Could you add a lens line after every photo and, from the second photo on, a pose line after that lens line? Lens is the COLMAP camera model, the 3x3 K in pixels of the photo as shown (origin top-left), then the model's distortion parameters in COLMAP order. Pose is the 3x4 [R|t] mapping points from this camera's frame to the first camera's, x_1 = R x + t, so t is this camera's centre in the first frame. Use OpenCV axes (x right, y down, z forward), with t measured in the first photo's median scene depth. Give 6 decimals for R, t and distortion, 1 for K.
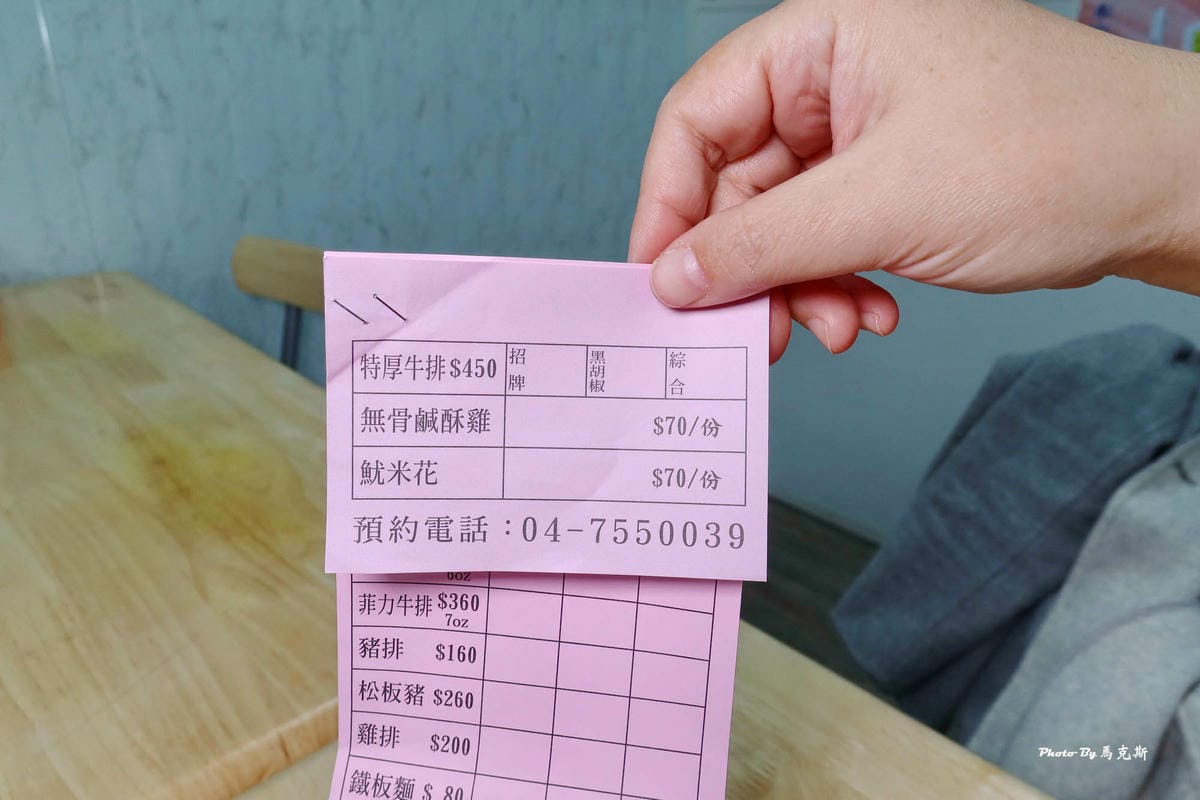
lens RADIAL K [[797.1, 0, 593.1], [0, 797.1, 412.1], [0, 0, 1]] dist [-0.026056, 0.003490]
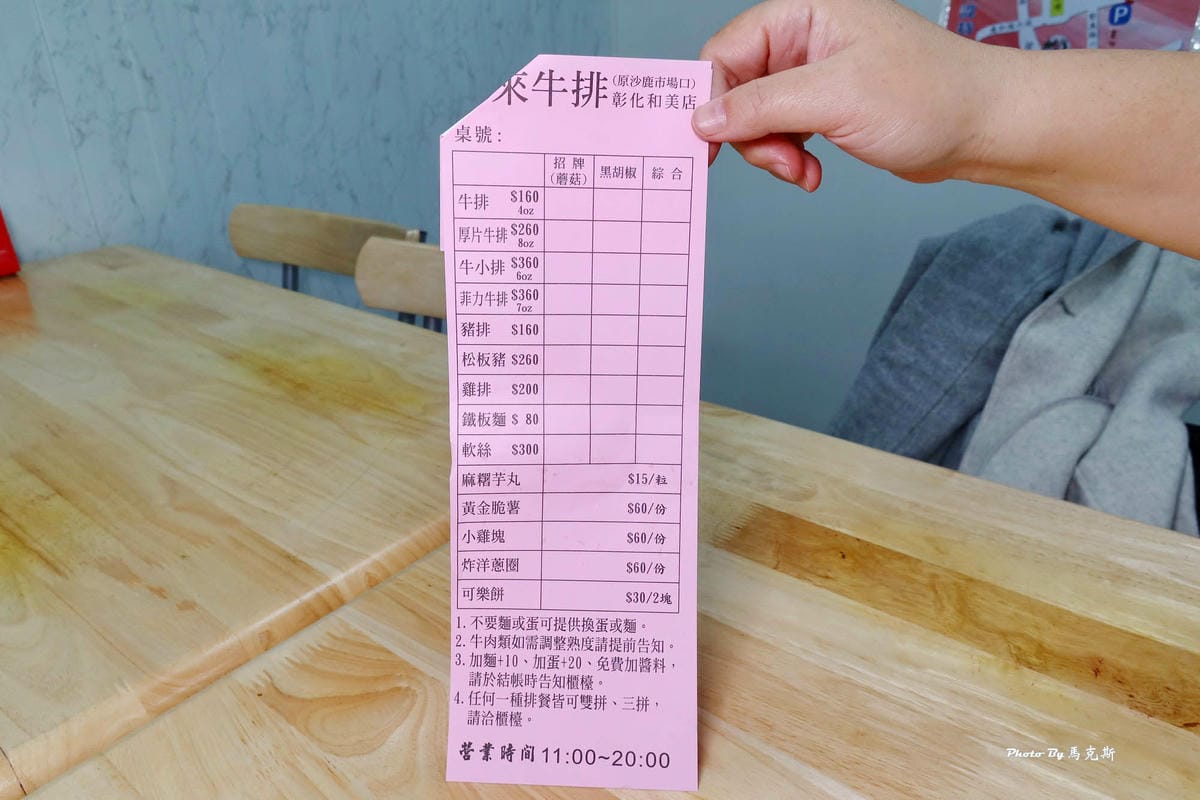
lens RADIAL K [[797.1, 0, 593.1], [0, 797.1, 412.1], [0, 0, 1]] dist [-0.026056, 0.003490]
pose [[0.990760, -0.098638, 0.093082, -0.156238], [0.095563, 0.994737, 0.036952, 0.114851], [-0.096237, -0.027715, 0.994972, -0.219239]]
